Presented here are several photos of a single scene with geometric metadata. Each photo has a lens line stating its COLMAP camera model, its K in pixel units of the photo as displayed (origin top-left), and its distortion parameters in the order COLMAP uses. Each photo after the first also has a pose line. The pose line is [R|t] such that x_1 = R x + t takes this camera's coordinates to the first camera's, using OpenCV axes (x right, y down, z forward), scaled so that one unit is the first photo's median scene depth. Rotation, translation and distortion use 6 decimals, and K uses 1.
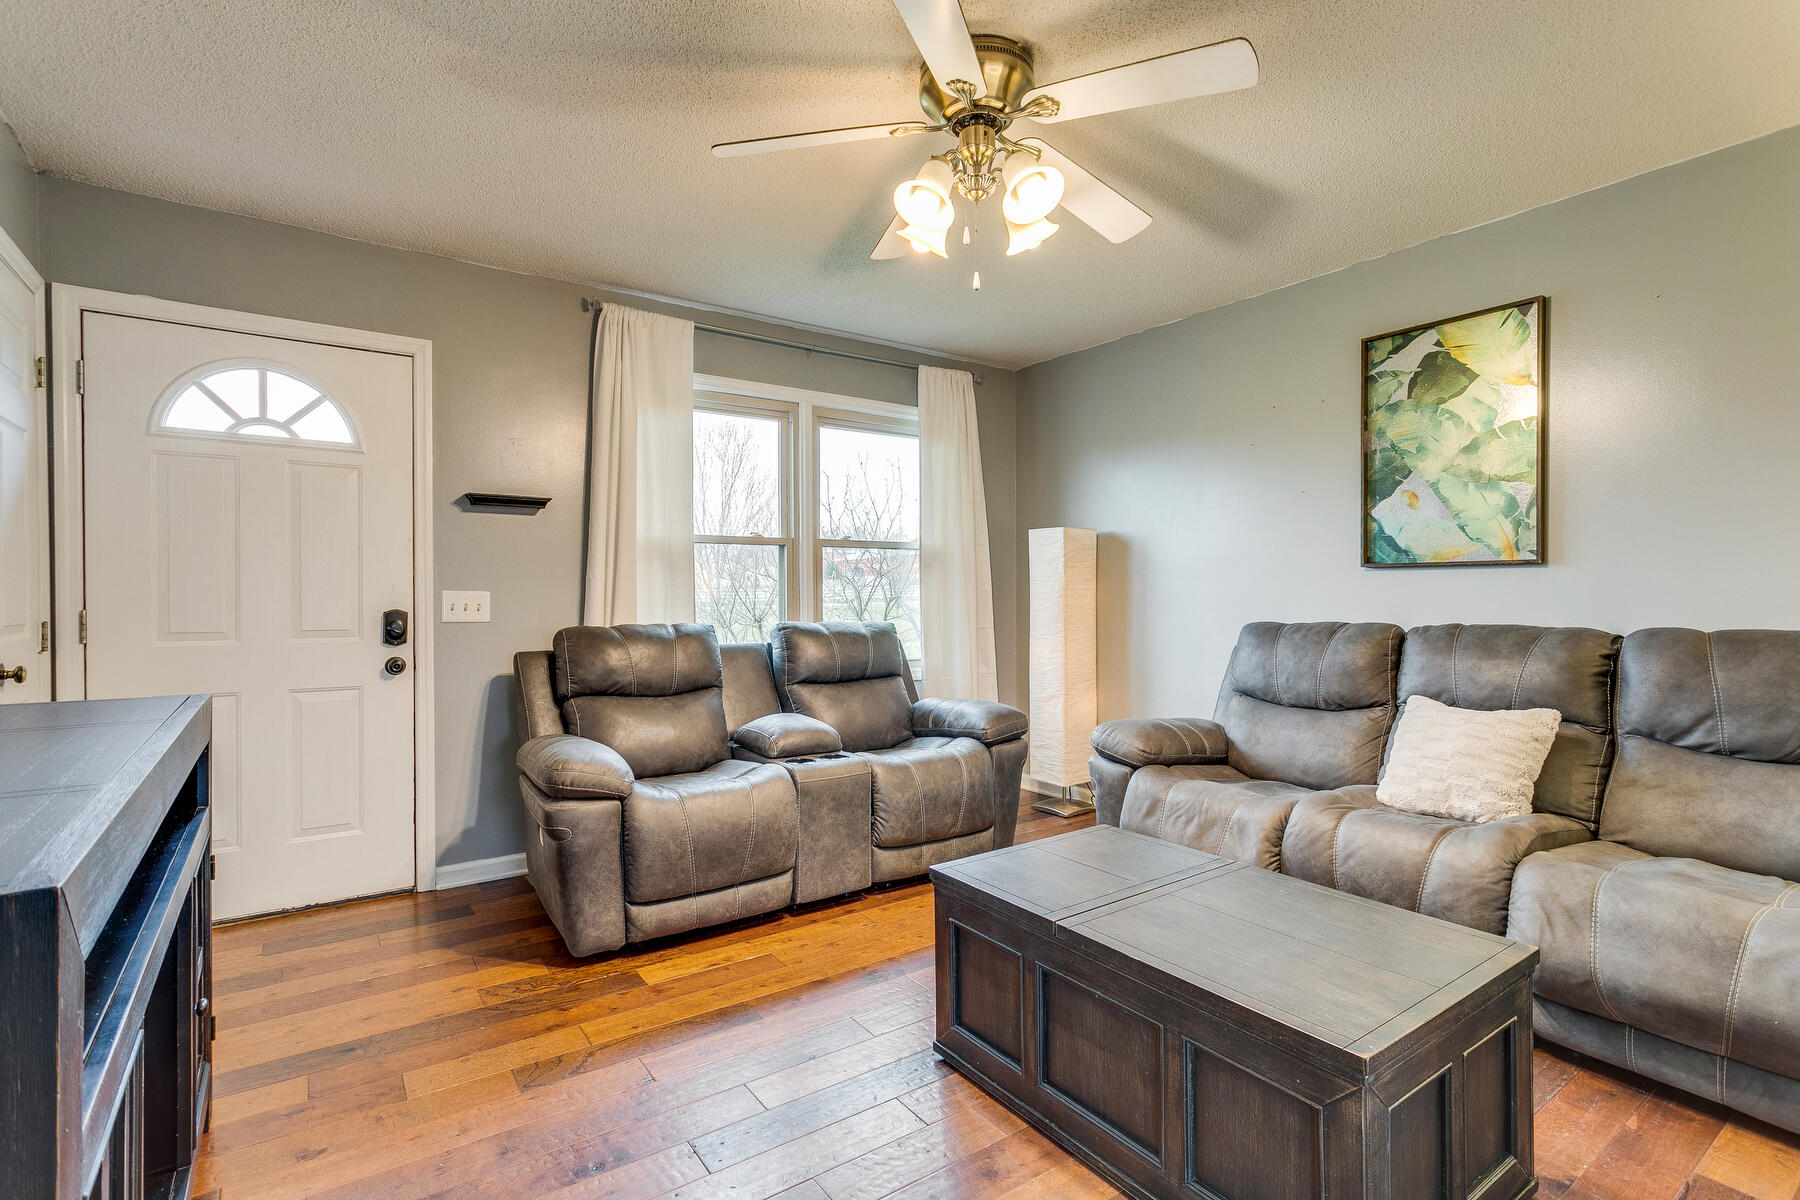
lens RADIAL K [[867.8, 0, 904.2], [0, 867.8, 596.0], [0, 0, 1]] dist [0.011795, 0.000266]
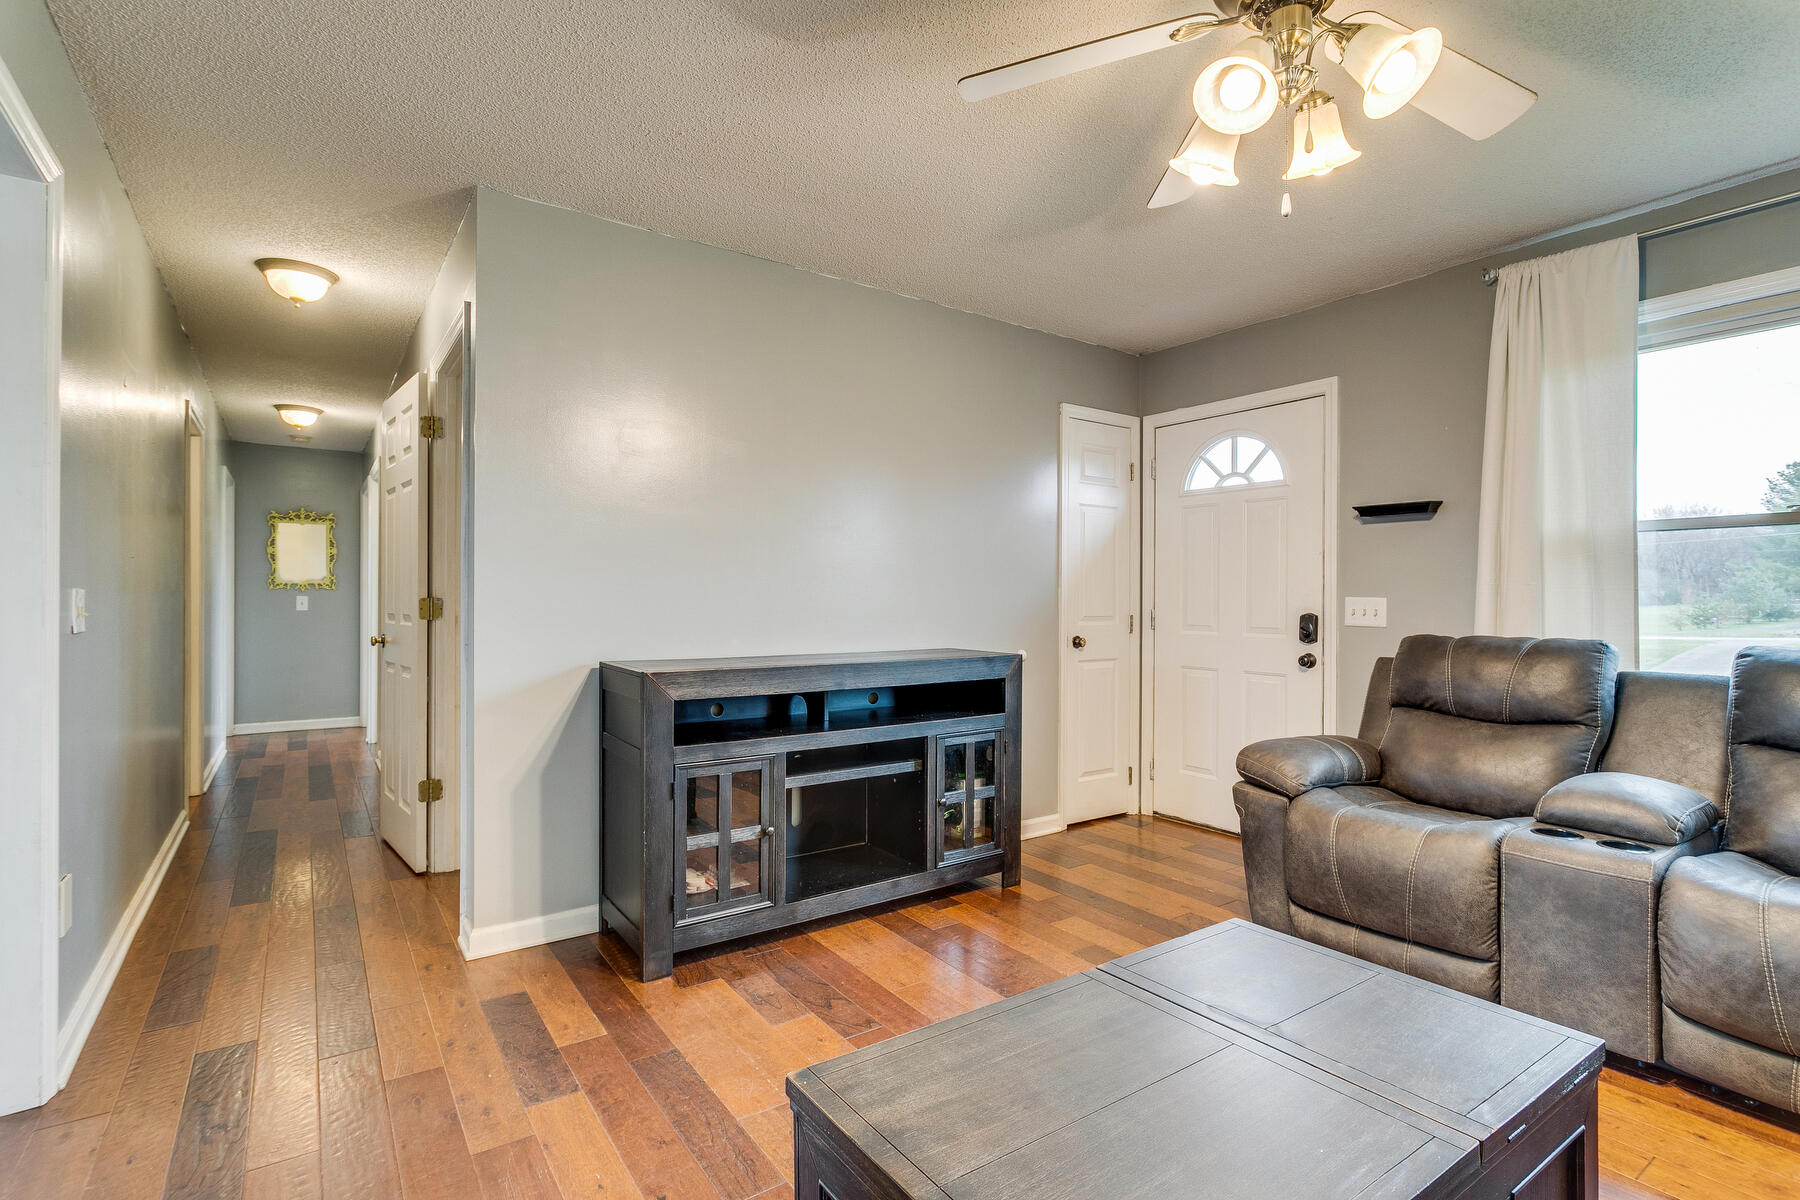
lens RADIAL K [[867.8, 0, 904.2], [0, 867.8, 596.0], [0, 0, 1]] dist [0.011795, 0.000266]
pose [[-0.002583, -0.001014, -0.999996, 0.599135], [-0.005888, 0.999982, -0.000998, -0.003256], [0.999979, 0.005885, -0.002589, 0.450656]]
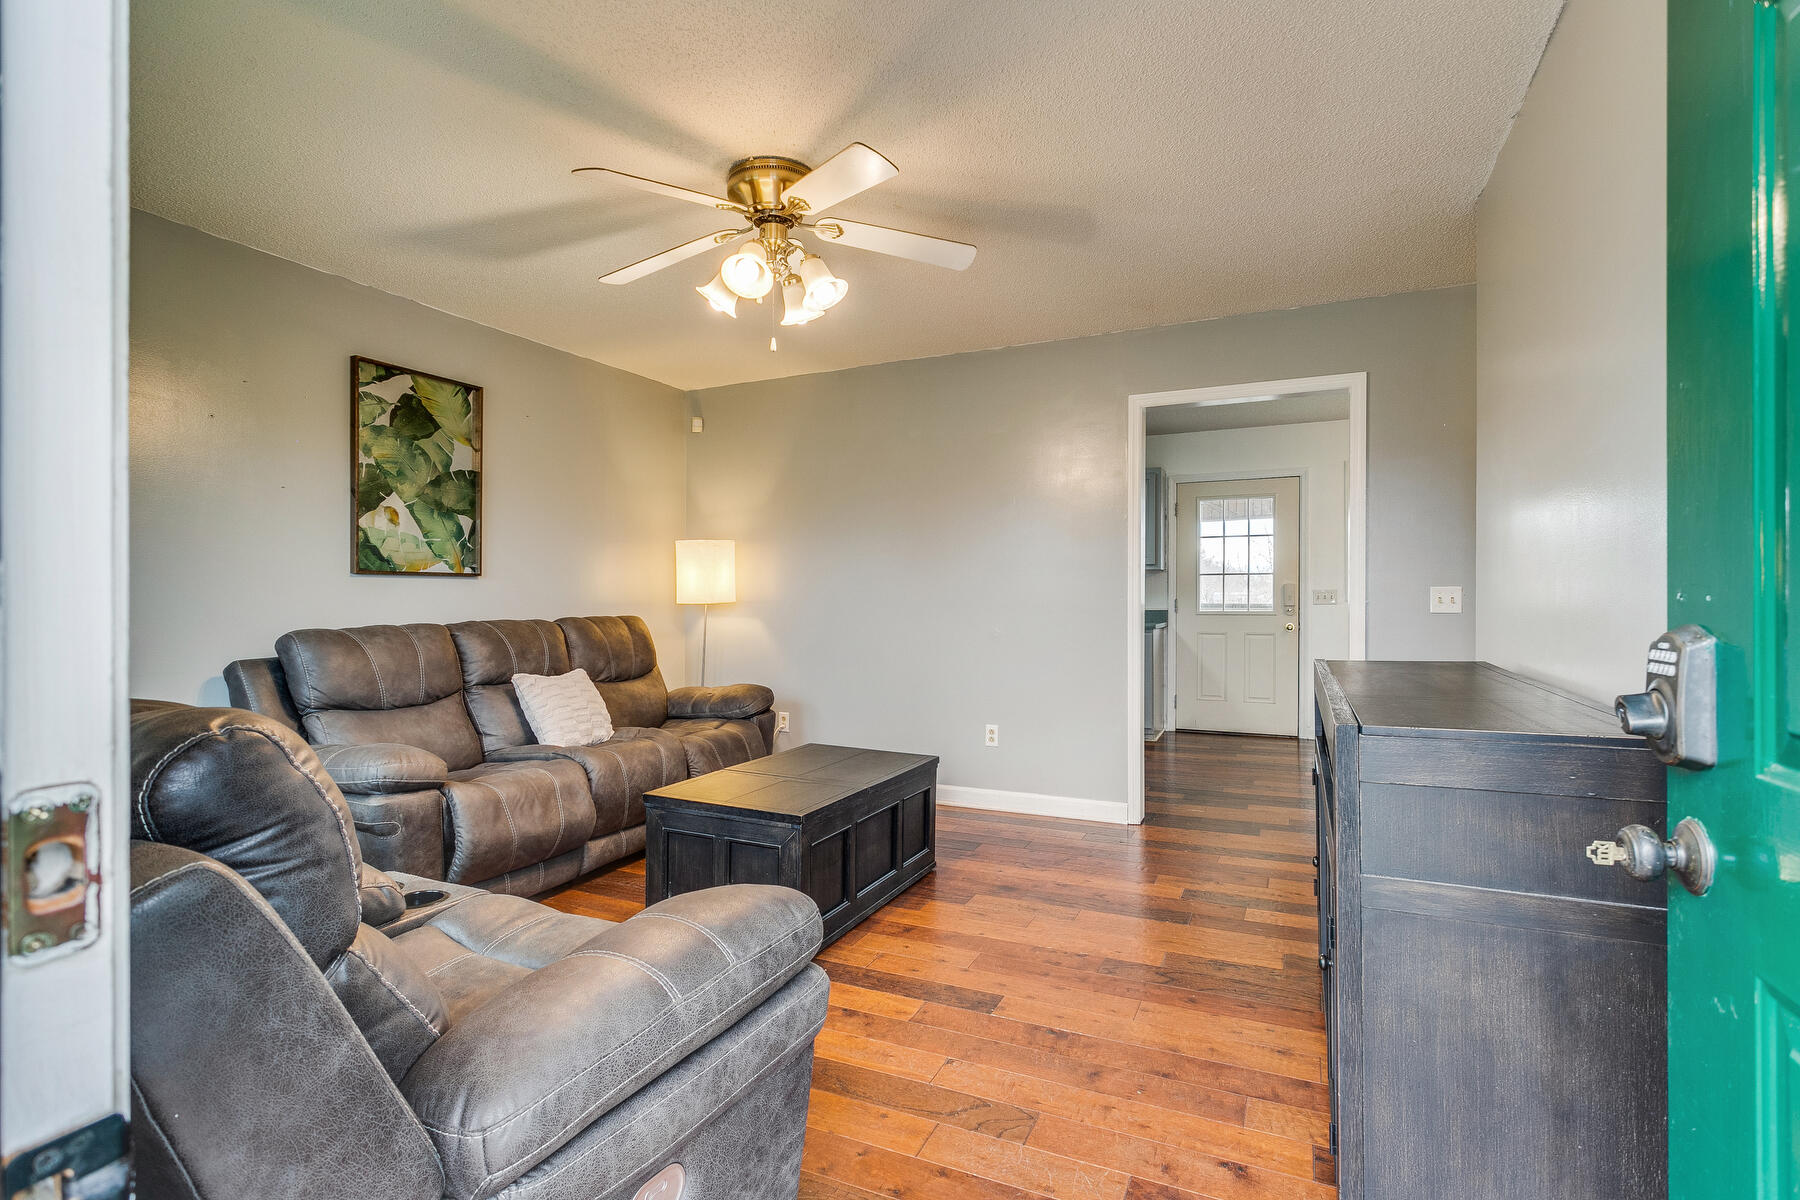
lens RADIAL K [[867.8, 0, 904.2], [0, 867.8, 596.0], [0, 0, 1]] dist [0.011795, 0.000266]
pose [[-0.502068, 0.005331, 0.864811, -0.750777], [0.009865, 0.999951, -0.000437, 0.001555], [-0.864772, 0.008312, -0.502097, 1.011018]]
